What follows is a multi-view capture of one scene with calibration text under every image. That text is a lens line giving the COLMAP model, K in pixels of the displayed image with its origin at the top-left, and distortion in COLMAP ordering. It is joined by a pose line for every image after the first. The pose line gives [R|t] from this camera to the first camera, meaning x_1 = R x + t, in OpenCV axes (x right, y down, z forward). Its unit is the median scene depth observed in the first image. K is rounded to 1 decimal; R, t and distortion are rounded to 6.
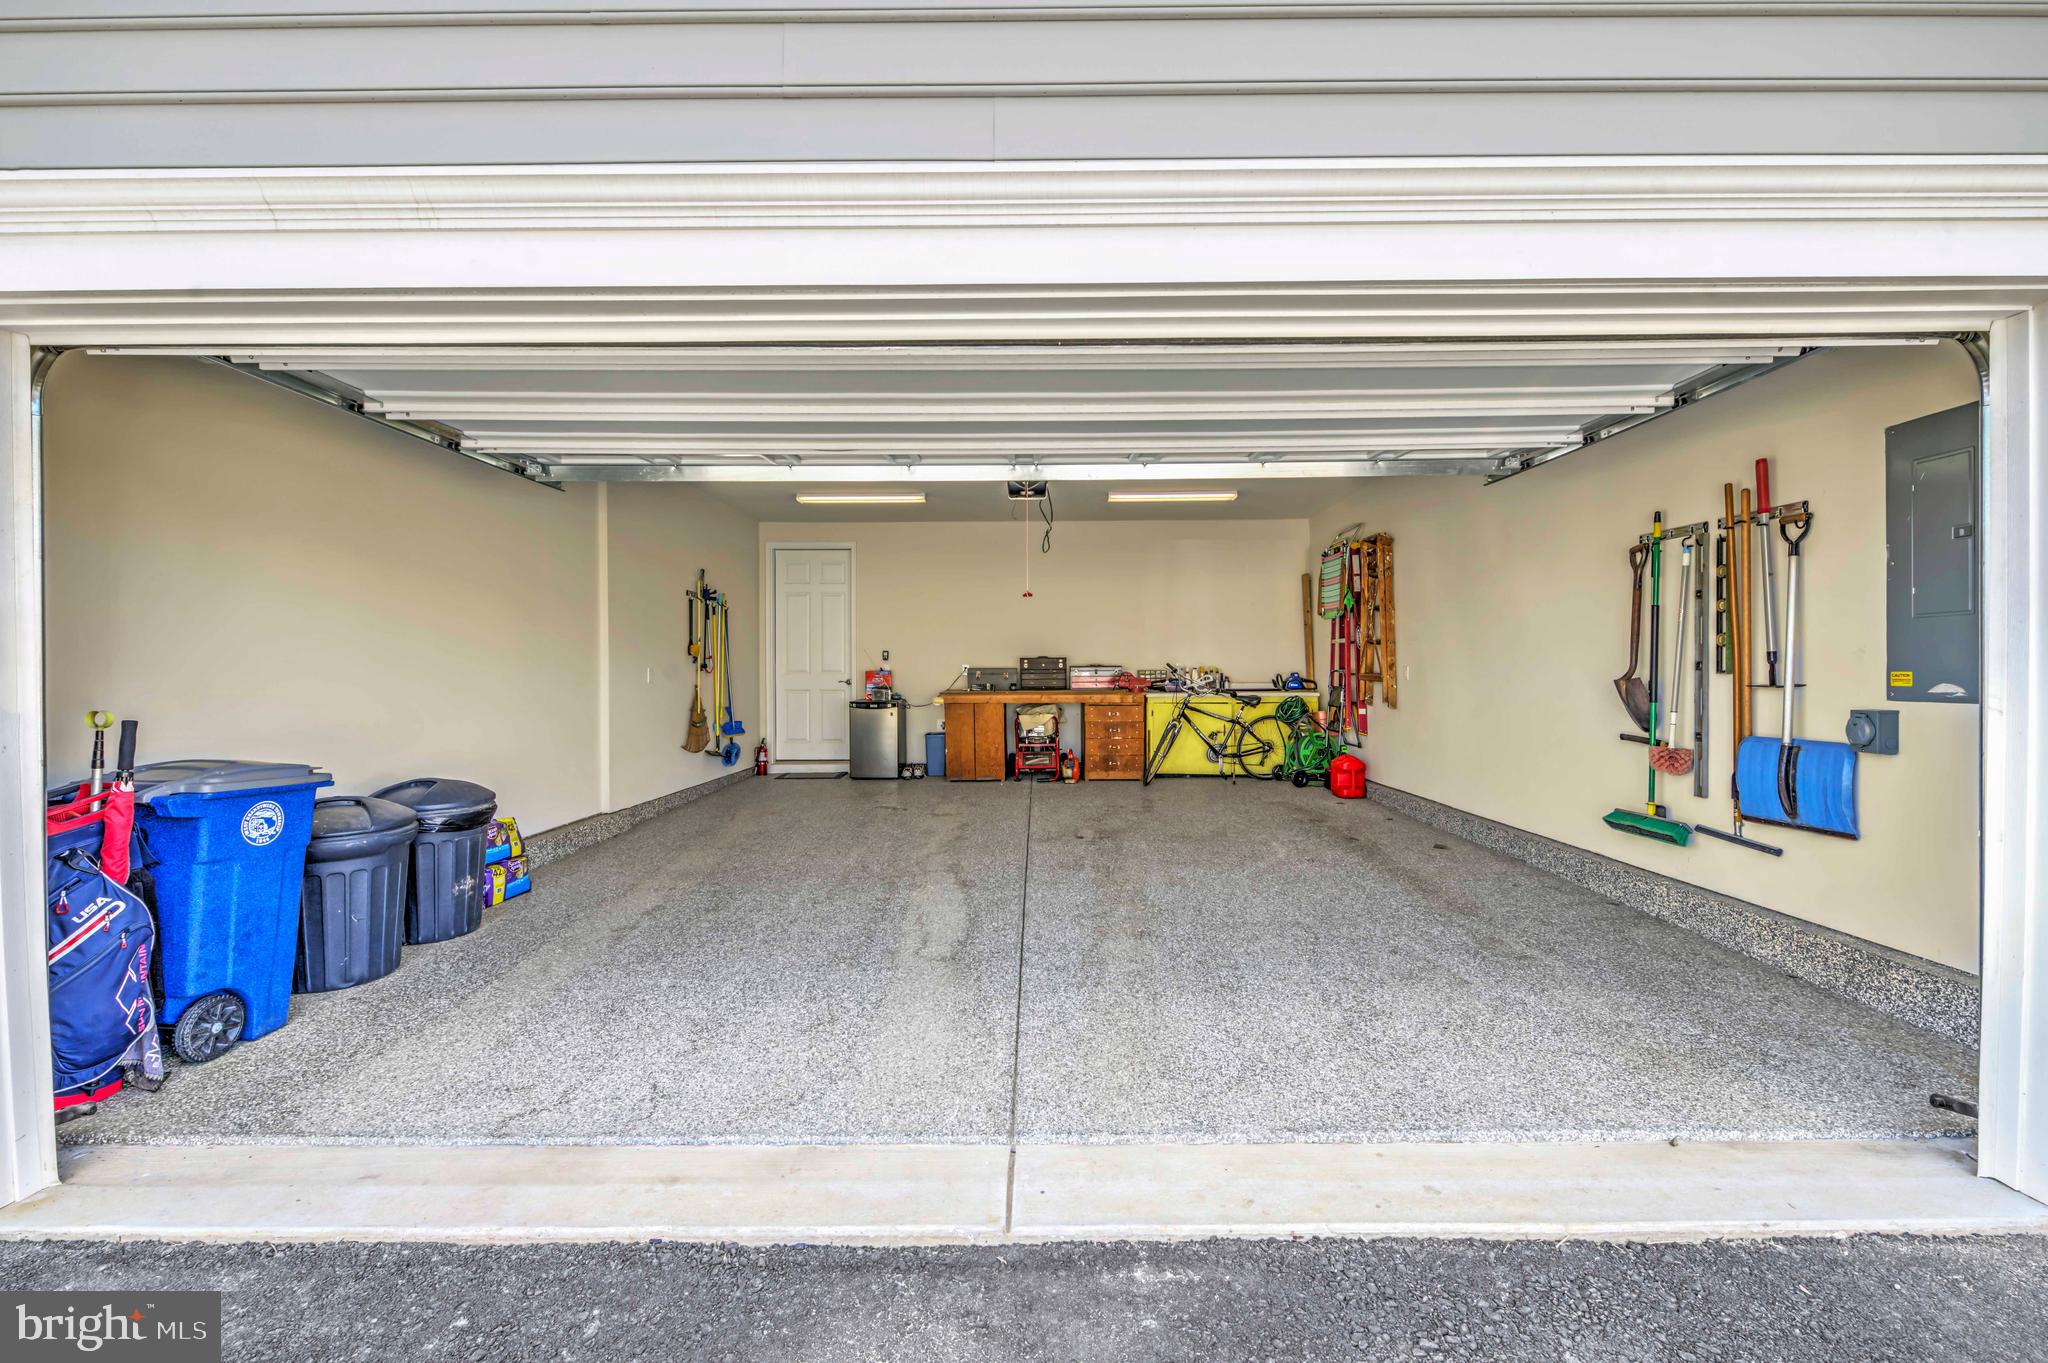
lens RADIAL K [[869.8, 0, 1033.1], [0, 869.8, 680.3], [0, 0, 1]] dist [-0.041519, 0.001123]
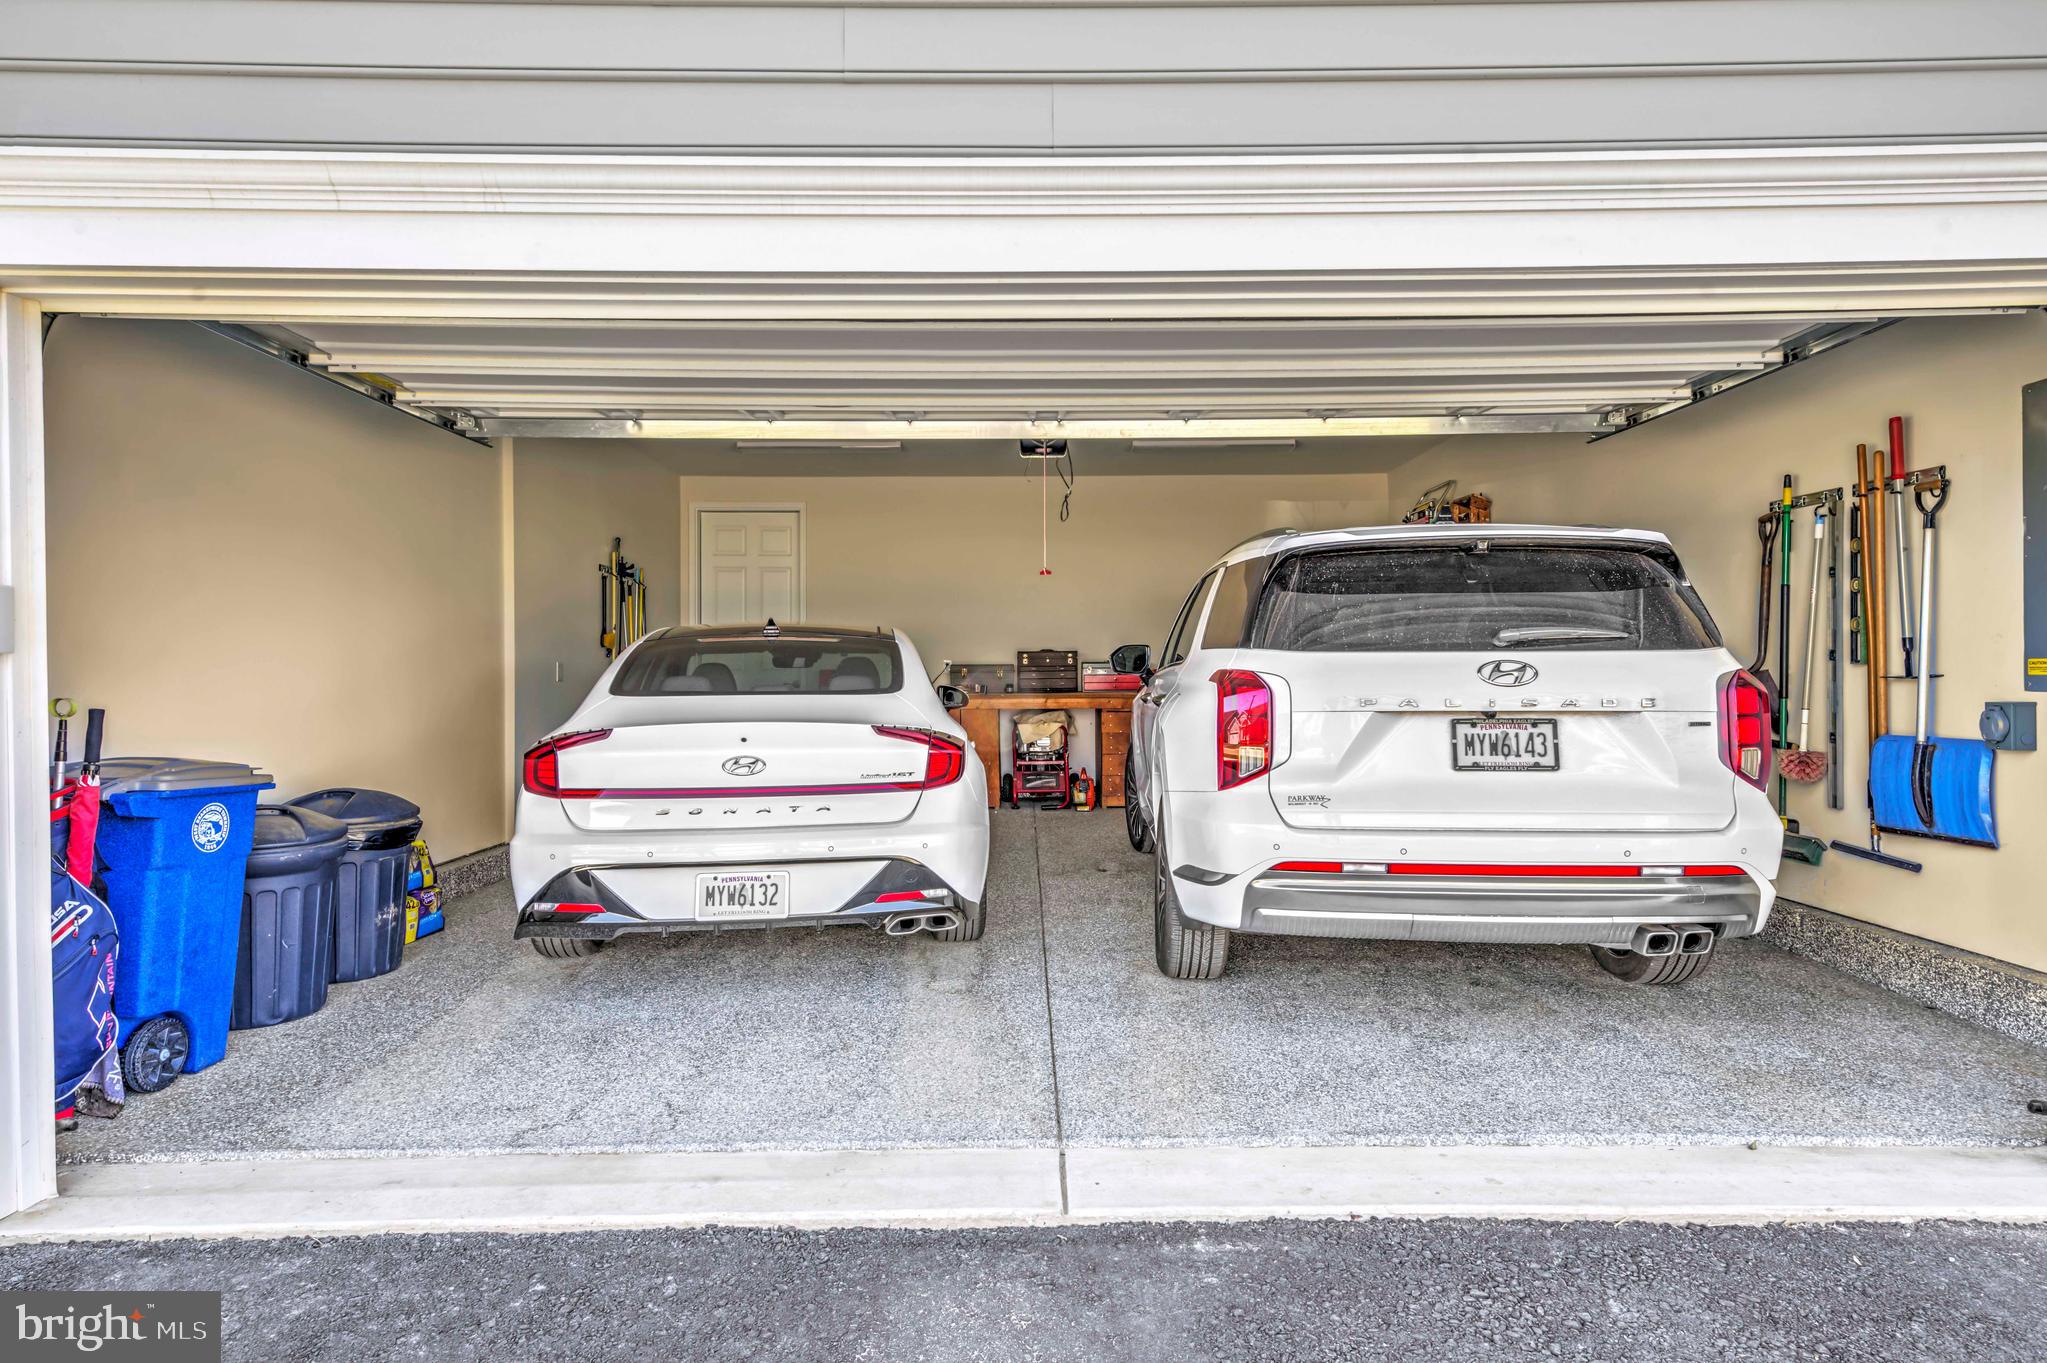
lens RADIAL K [[1233.3, 0, 1023.6], [0, 1233.3, 677.0], [0, 0, 1]] dist [-0.025355, -0.000806]
pose [[0.999935, -0.000206, 0.011368, -0.062414], [0.000313, 0.999956, -0.009354, 0.020889], [-0.011365, 0.009357, 0.999892, -0.287663]]
